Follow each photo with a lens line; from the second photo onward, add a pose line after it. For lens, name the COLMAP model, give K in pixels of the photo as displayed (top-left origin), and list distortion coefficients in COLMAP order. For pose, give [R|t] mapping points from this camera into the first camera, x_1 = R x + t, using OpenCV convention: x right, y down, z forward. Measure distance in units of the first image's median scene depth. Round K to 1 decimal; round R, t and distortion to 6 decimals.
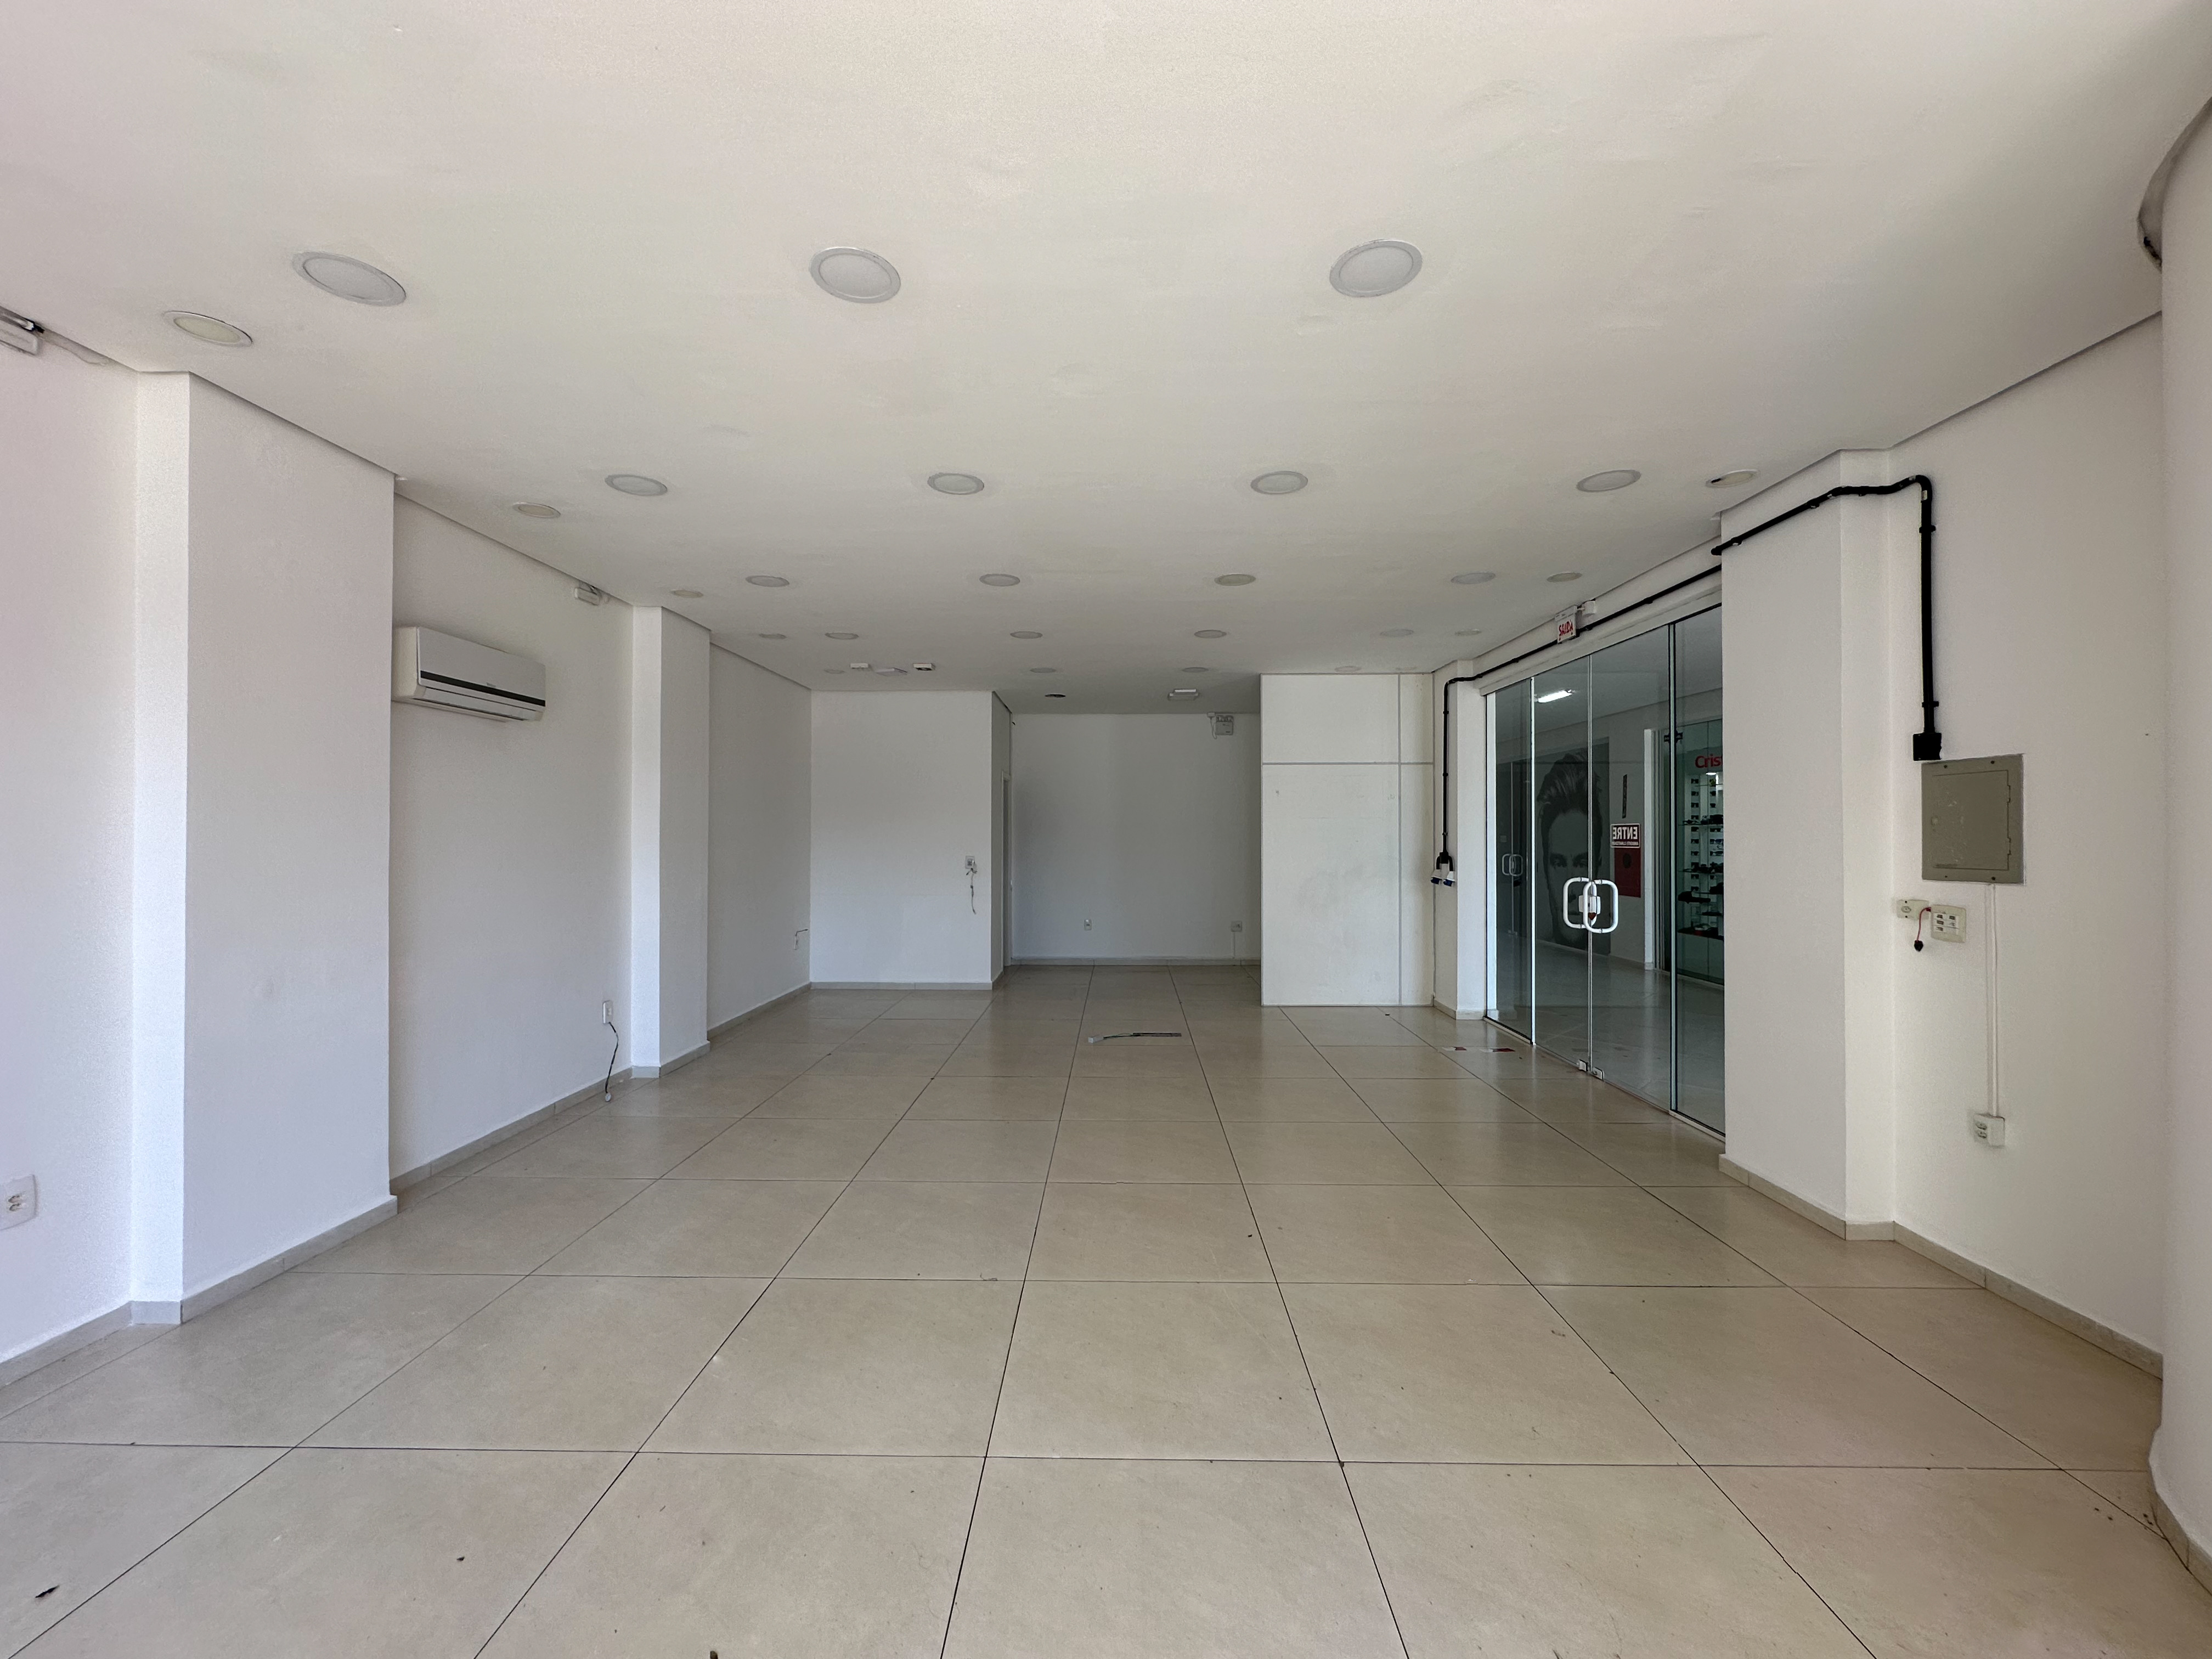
lens RADIAL K [[883.3, 0, 1106.0], [0, 883.3, 829.5], [0, 0, 1]] dist [-0.000492, 0.000216]
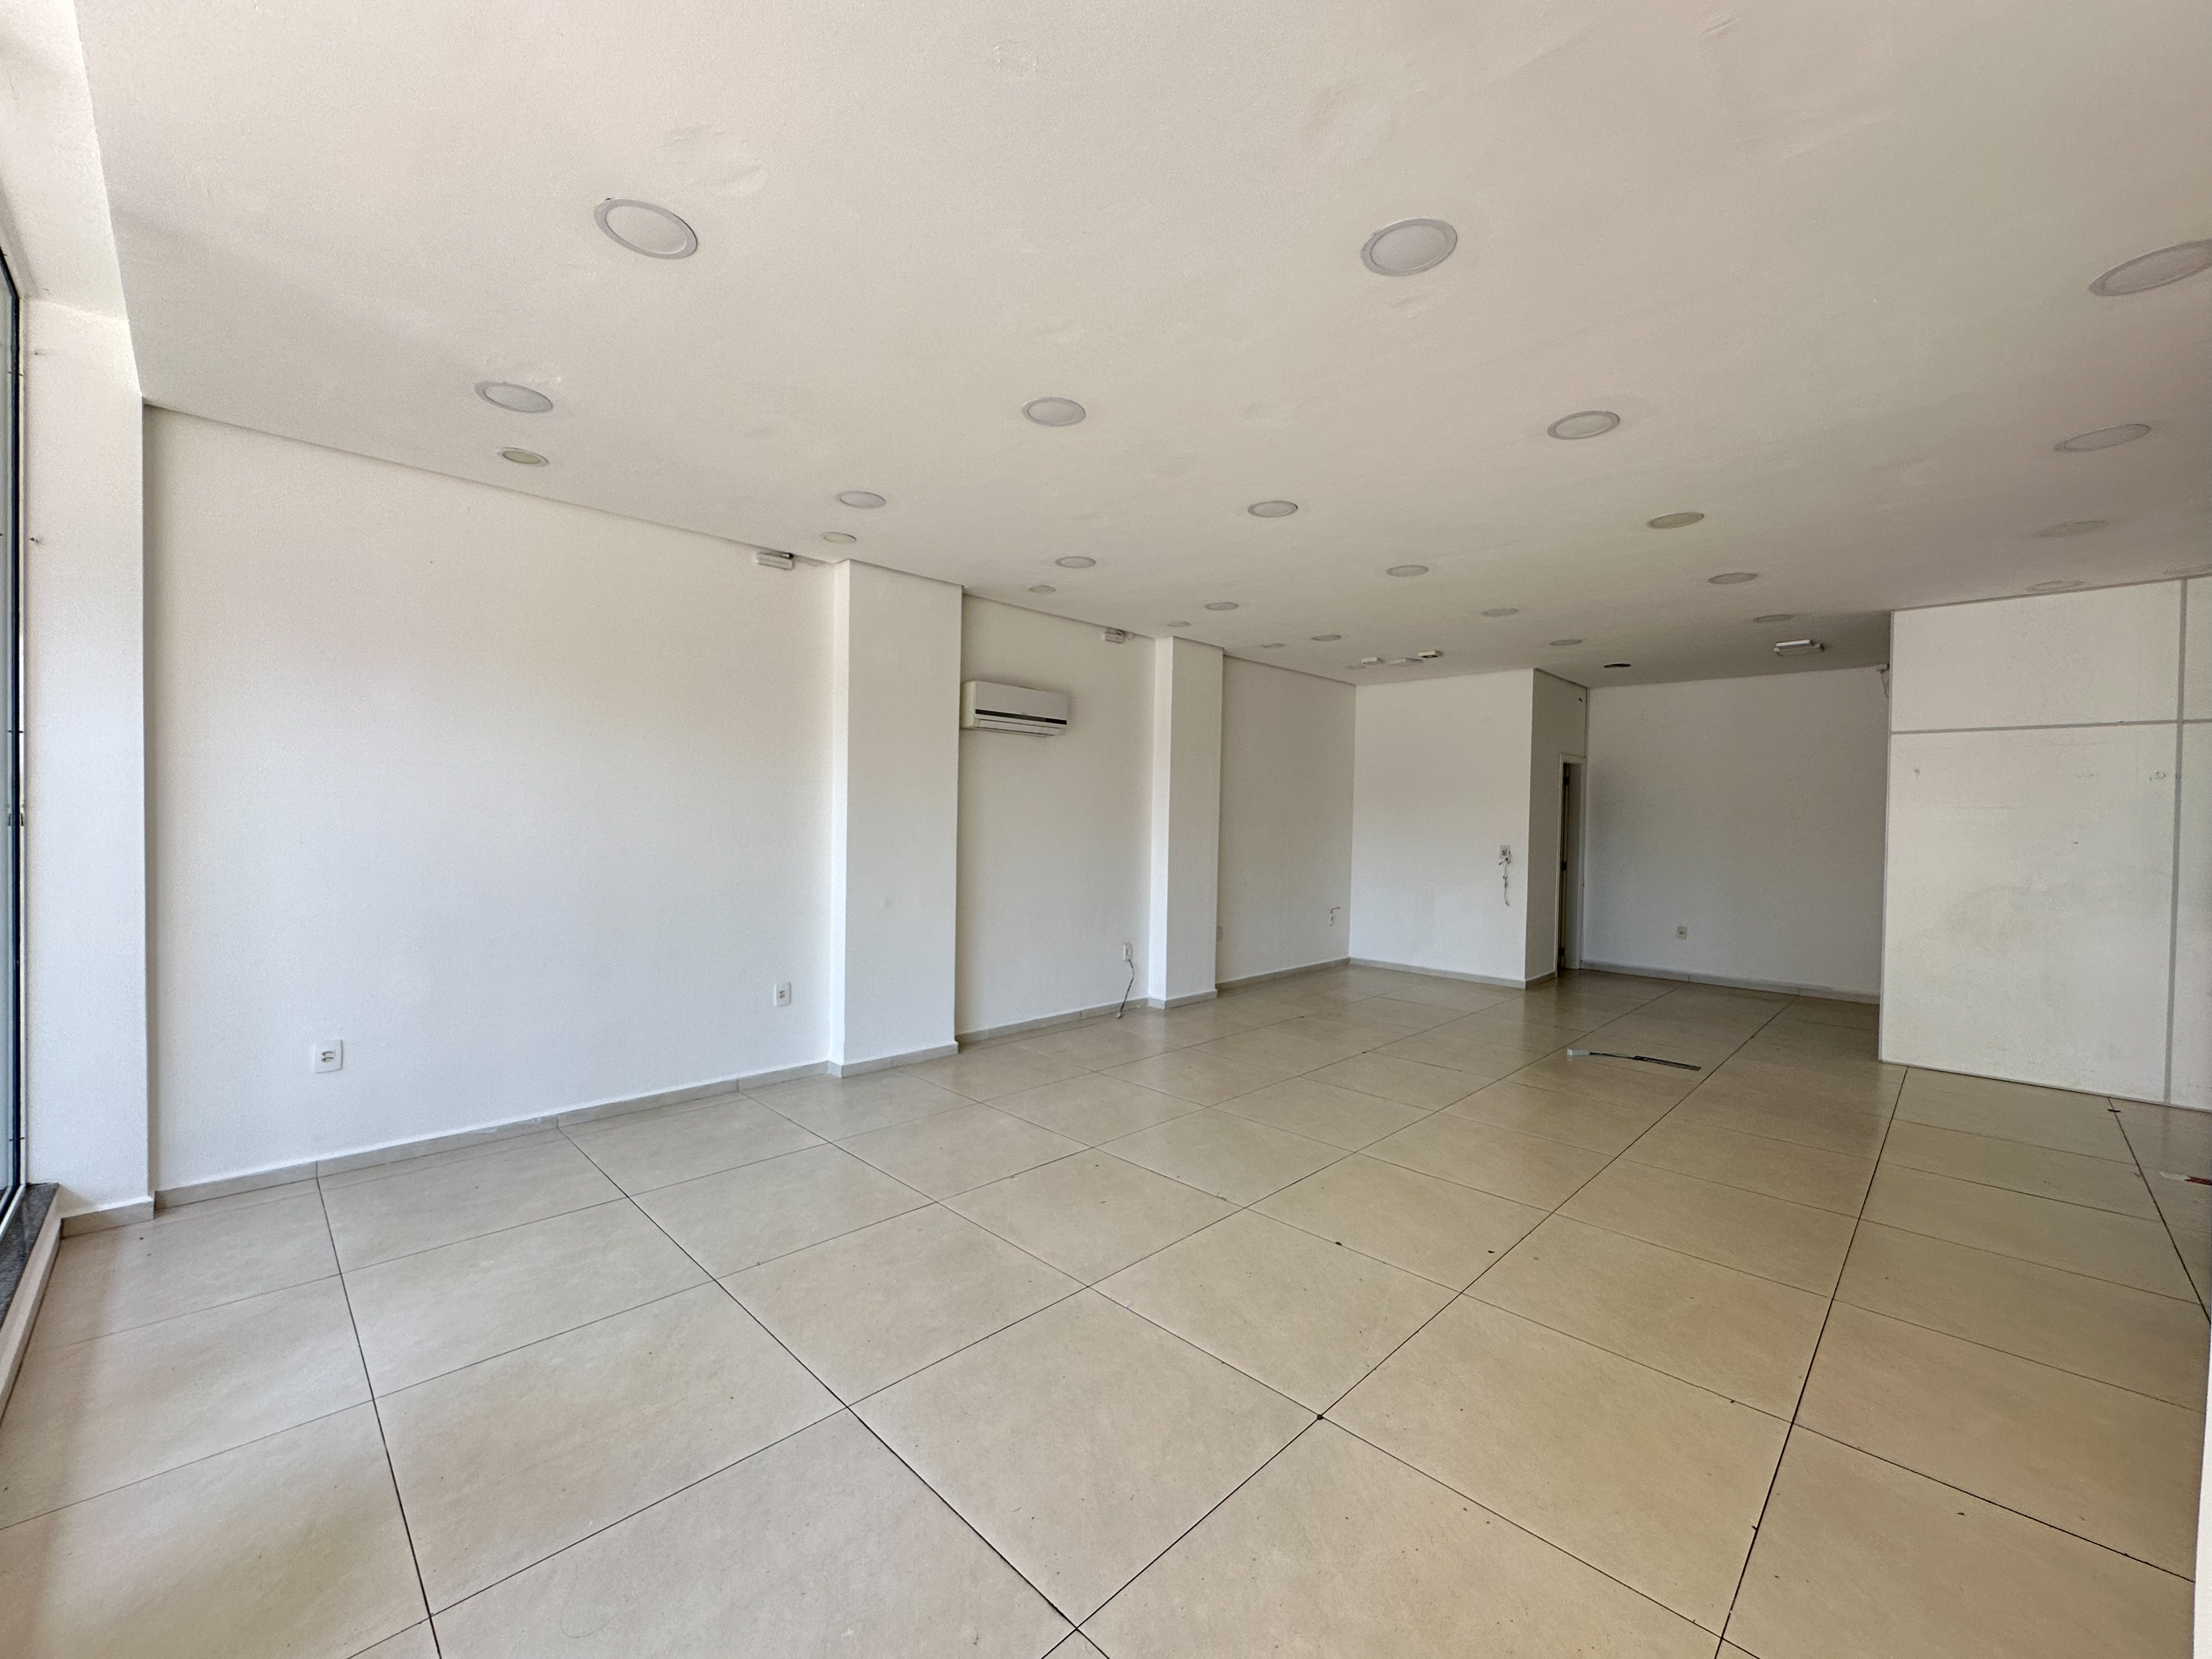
lens RADIAL K [[888.0, 0, 1104.6], [0, 888.0, 834.1], [0, 0, 1]] dist [-0.001053, -0.000112]
pose [[0.720781, 0.027083, -0.692633, 0.339686], [-0.011851, 0.999572, 0.026751, -0.004078], [0.693061, -0.011073, 0.720794, 0.024380]]
